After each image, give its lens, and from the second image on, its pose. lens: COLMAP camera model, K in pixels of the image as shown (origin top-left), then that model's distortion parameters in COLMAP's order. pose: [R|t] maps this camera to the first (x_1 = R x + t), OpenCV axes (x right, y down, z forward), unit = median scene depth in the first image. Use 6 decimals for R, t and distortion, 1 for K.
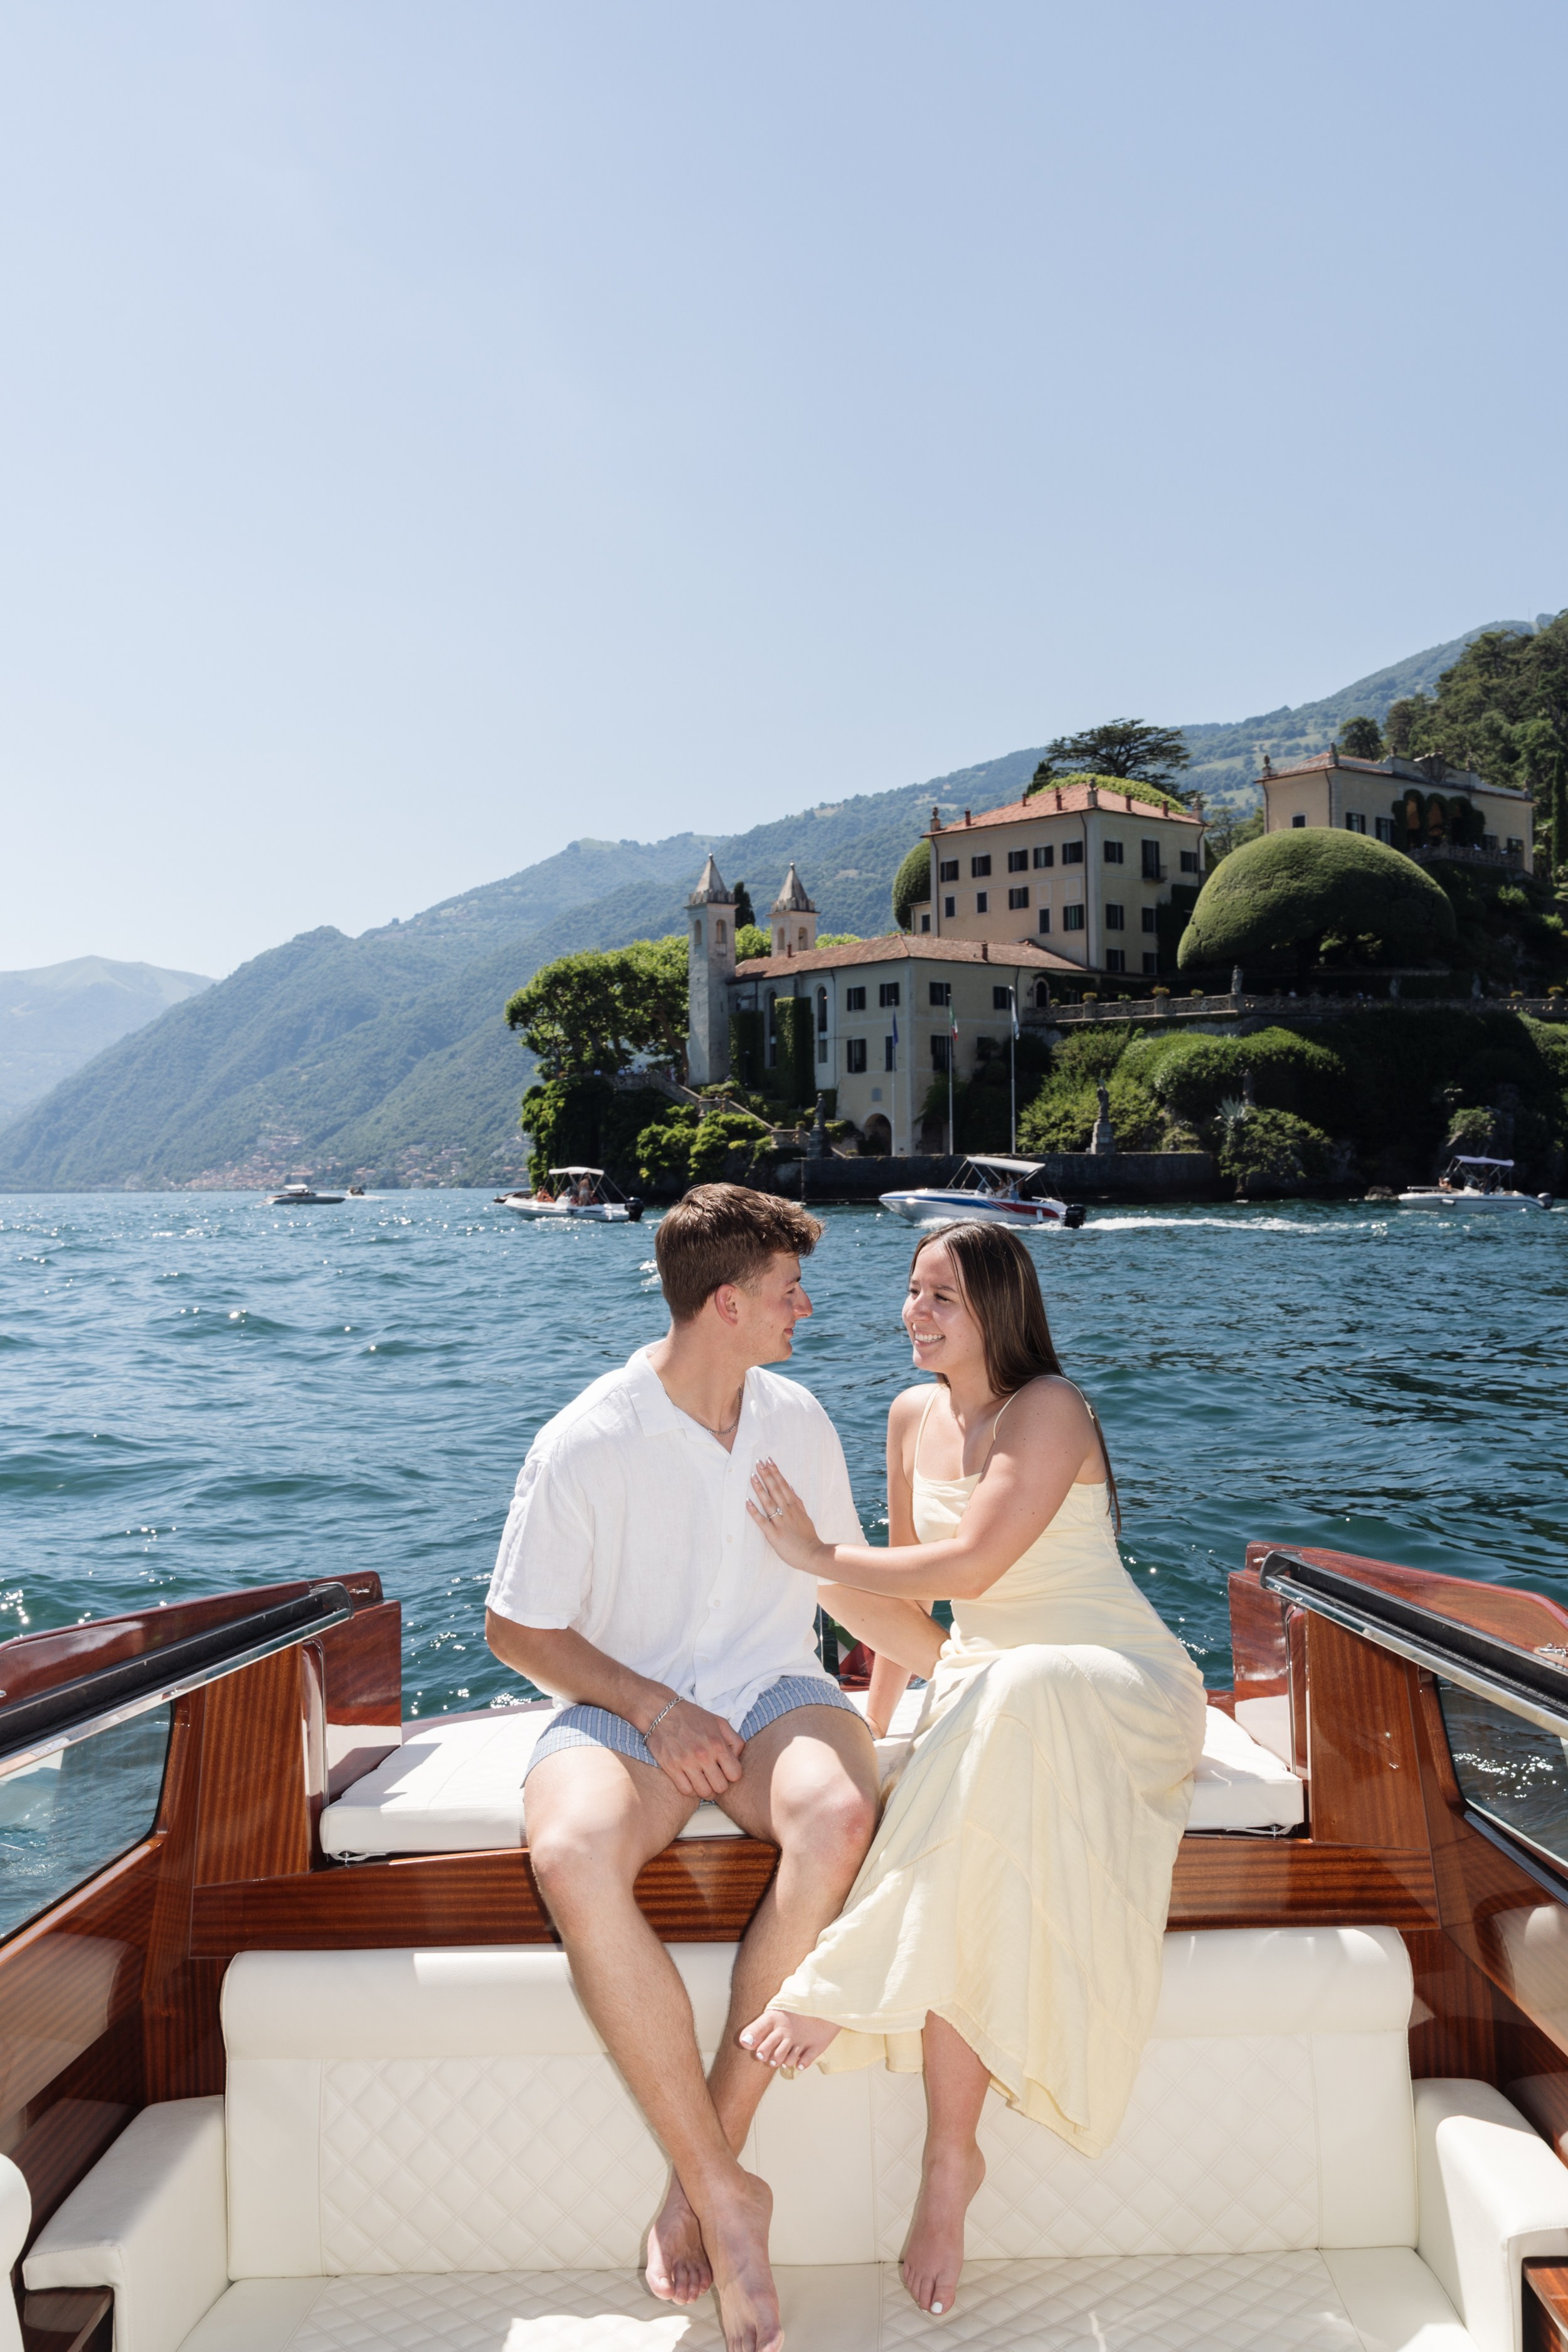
lens RADIAL K [[2104.0, 0, 791.7], [0, 2104.0, 1153.2], [0, 0, 1]] dist [-0.117987, 0.114498]
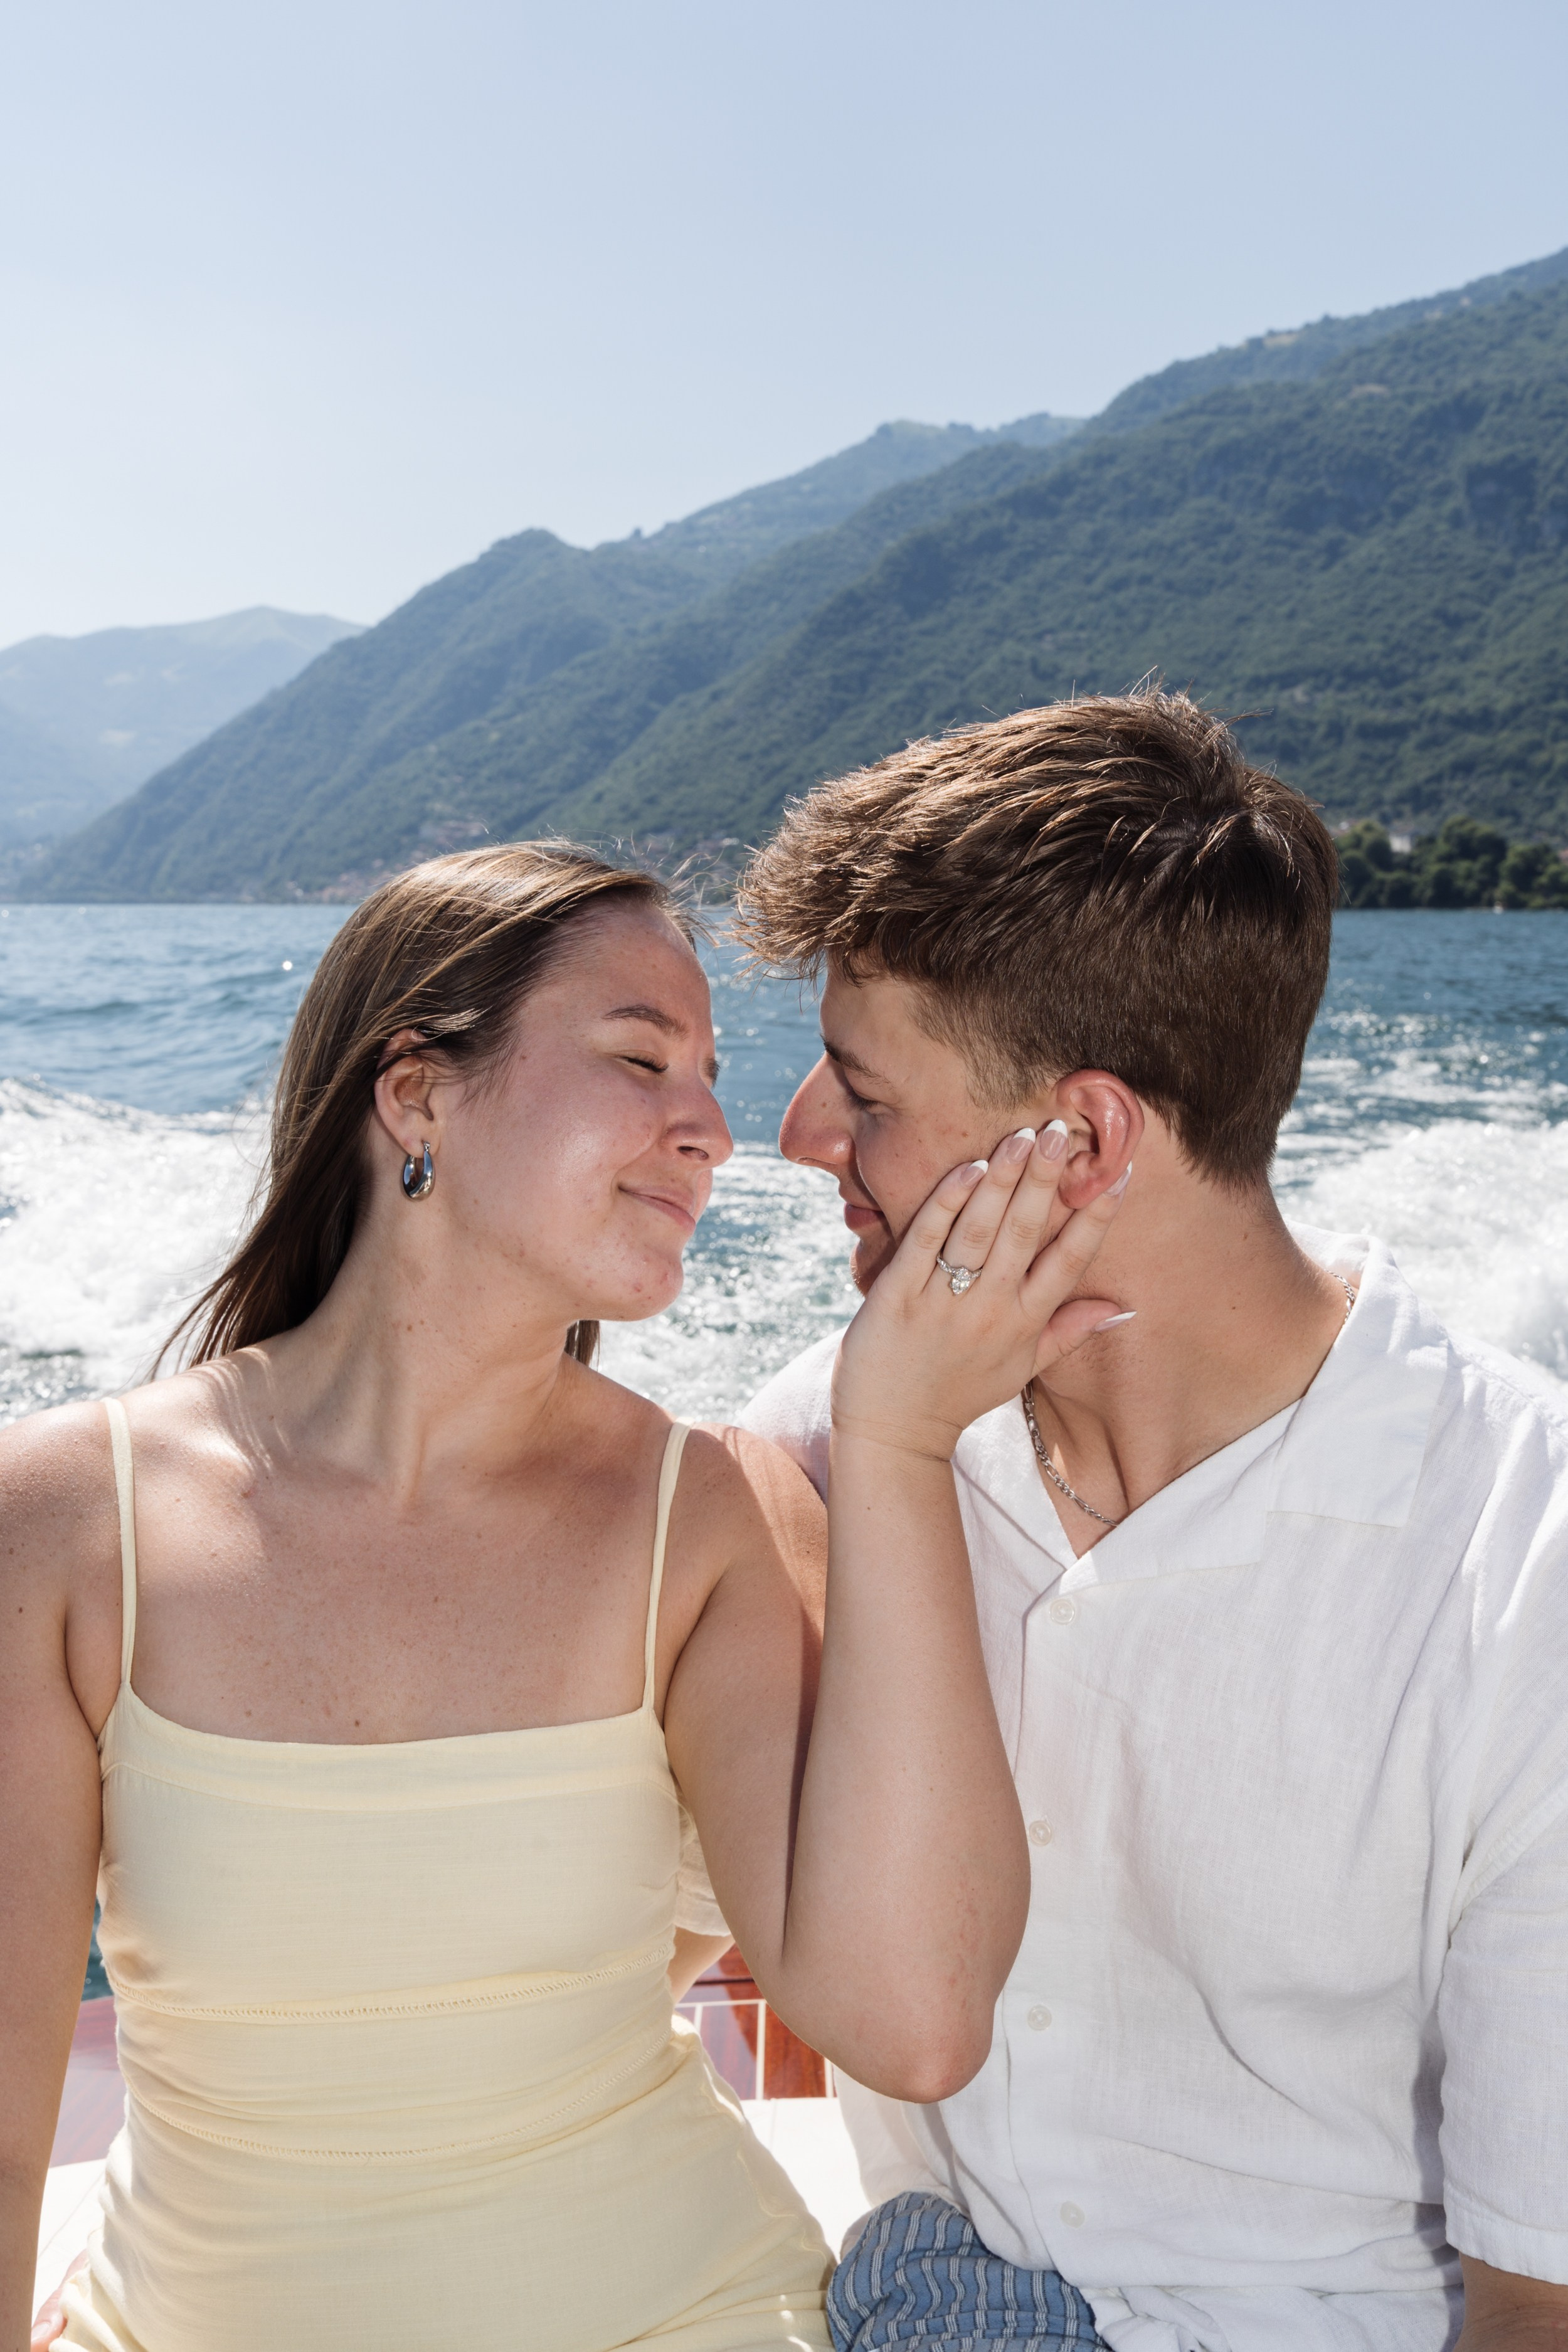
lens RADIAL K [[2444.9, 0, 786.3], [0, 2444.9, 1170.5], [0, 0, 1]] dist [-0.041239, 0.122330]
pose [[0.991410, 0.028492, -0.127649, -0.926712], [-0.012597, 0.992248, 0.123637, 0.095145], [0.130182, -0.120967, 0.984083, 5.672366]]
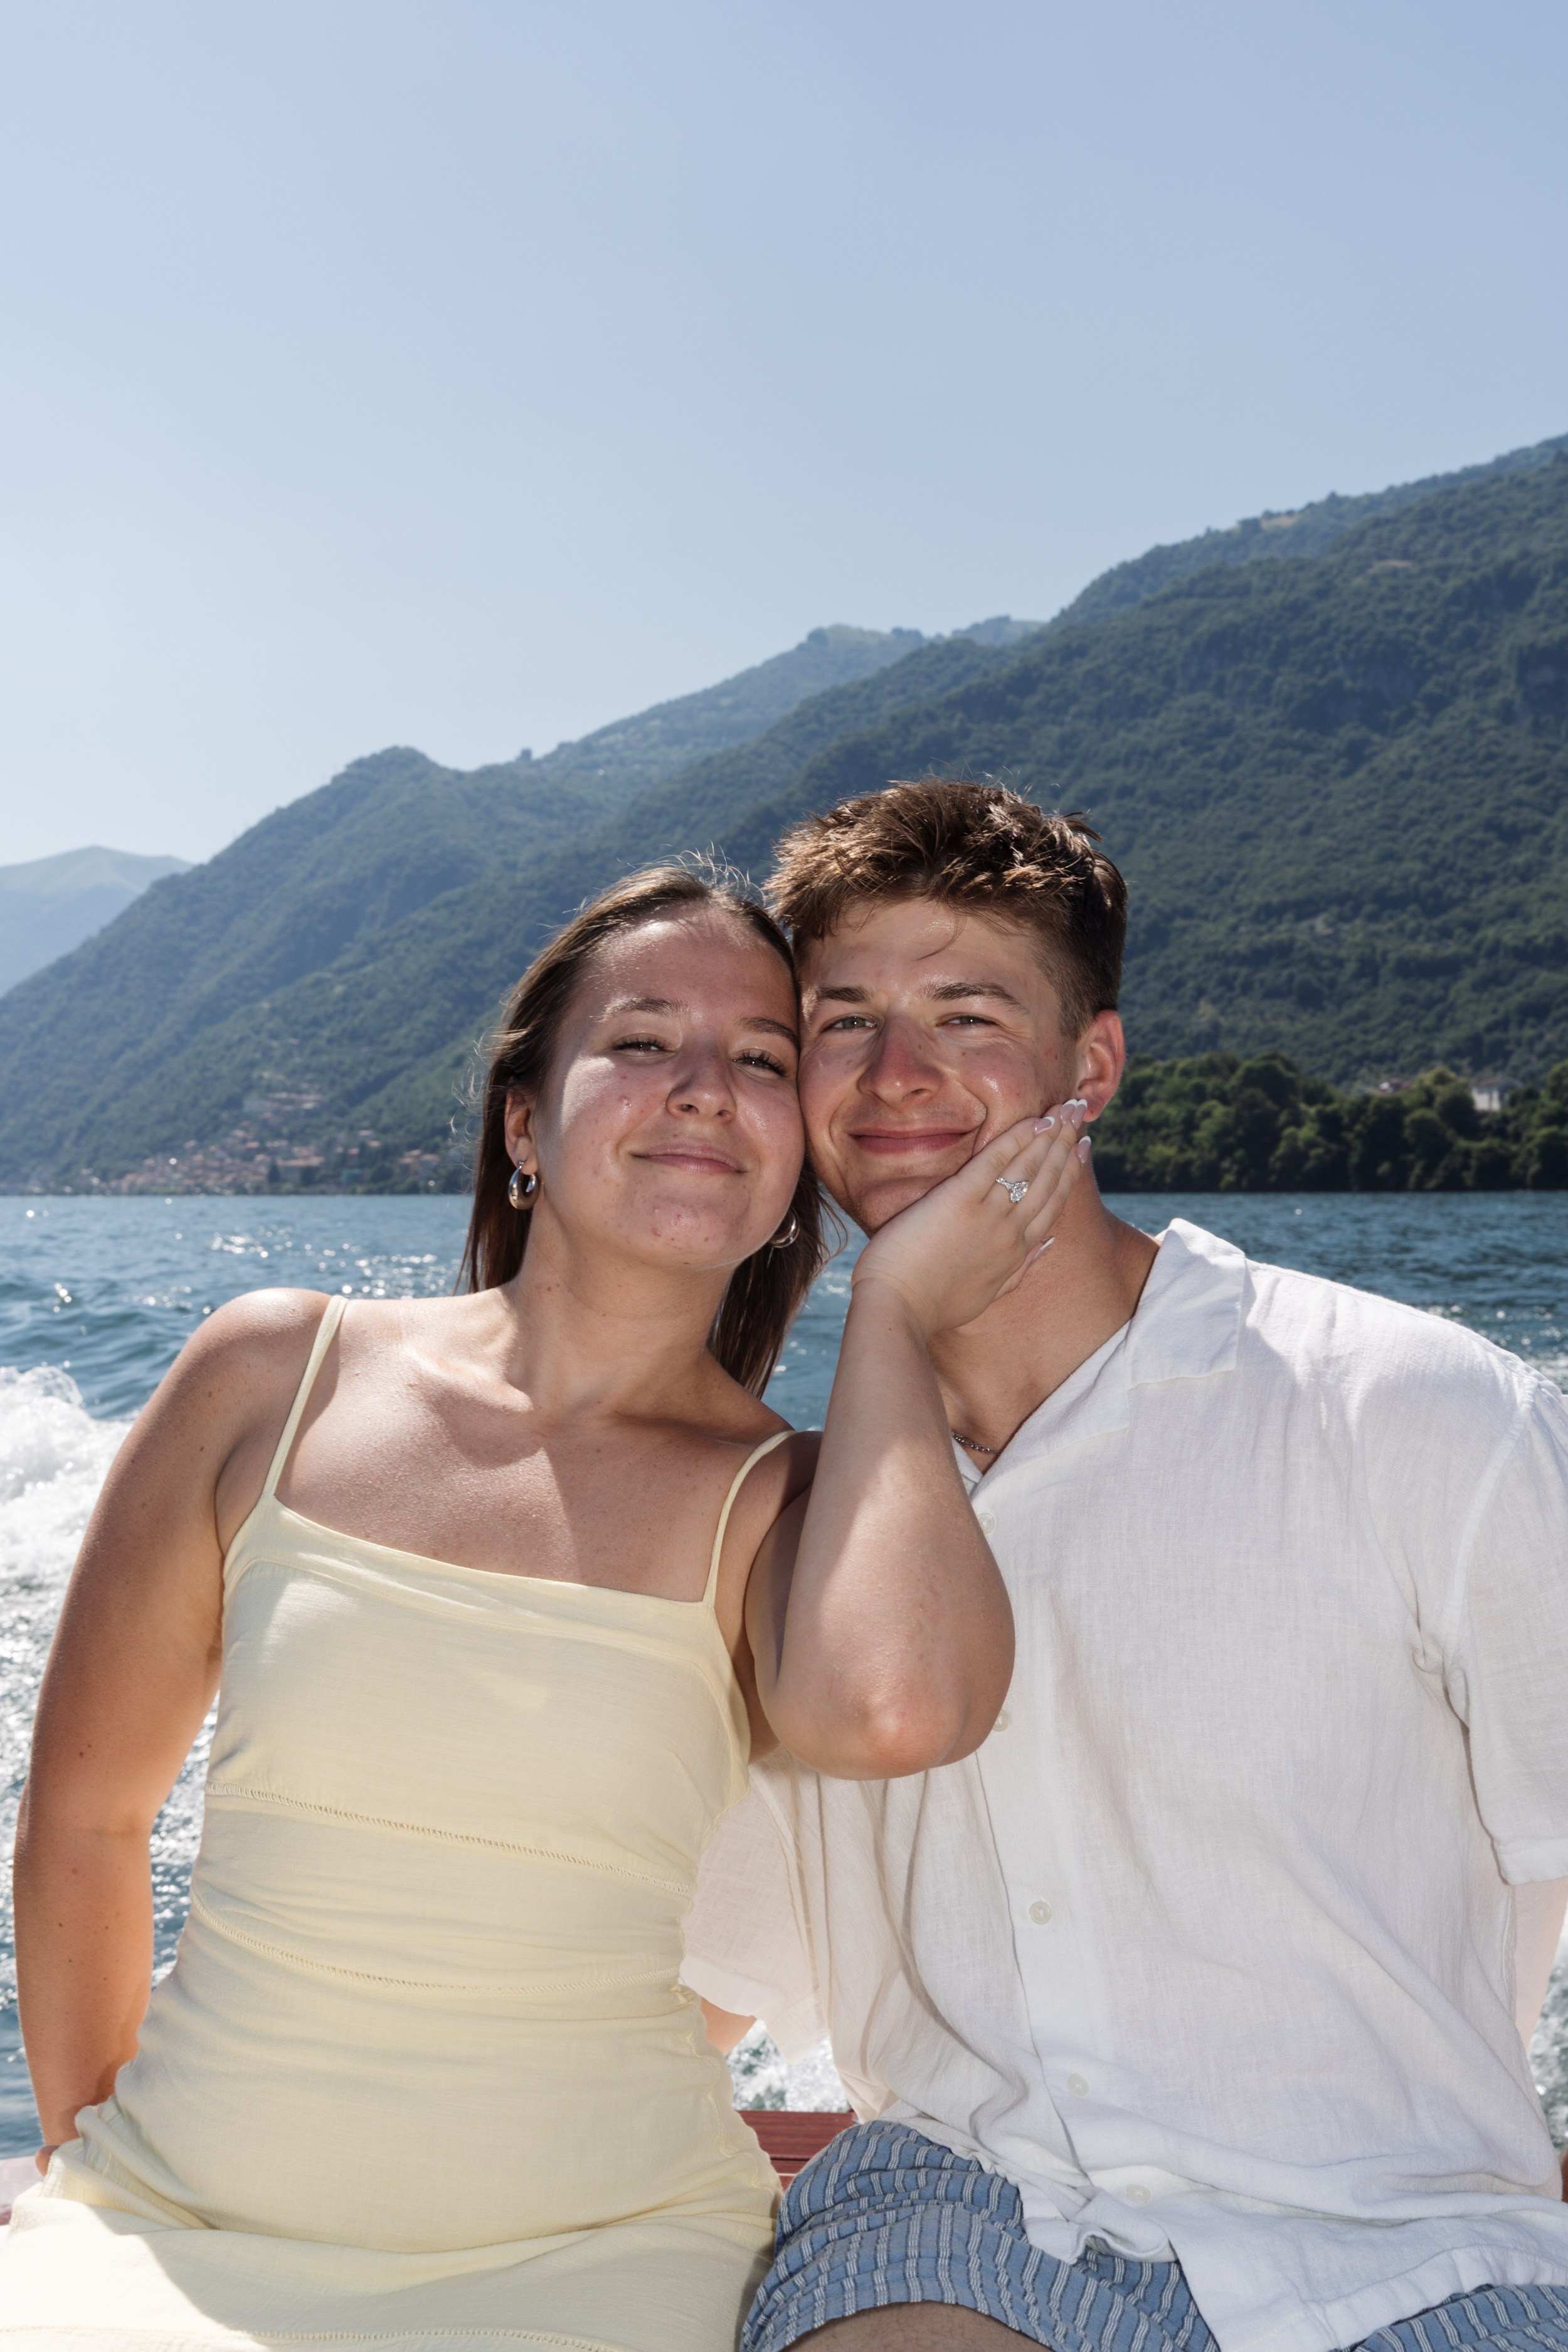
lens RADIAL K [[2849.7, 0, 784.0], [0, 2849.7, 1176.0], [0, 0, 1]] dist [0.025896, 0.037917]
pose [[0.994184, 0.006463, -0.107499, -0.910807], [-0.005393, 0.999933, 0.010239, 0.107903], [0.107558, -0.009599, 0.994153, 6.685733]]
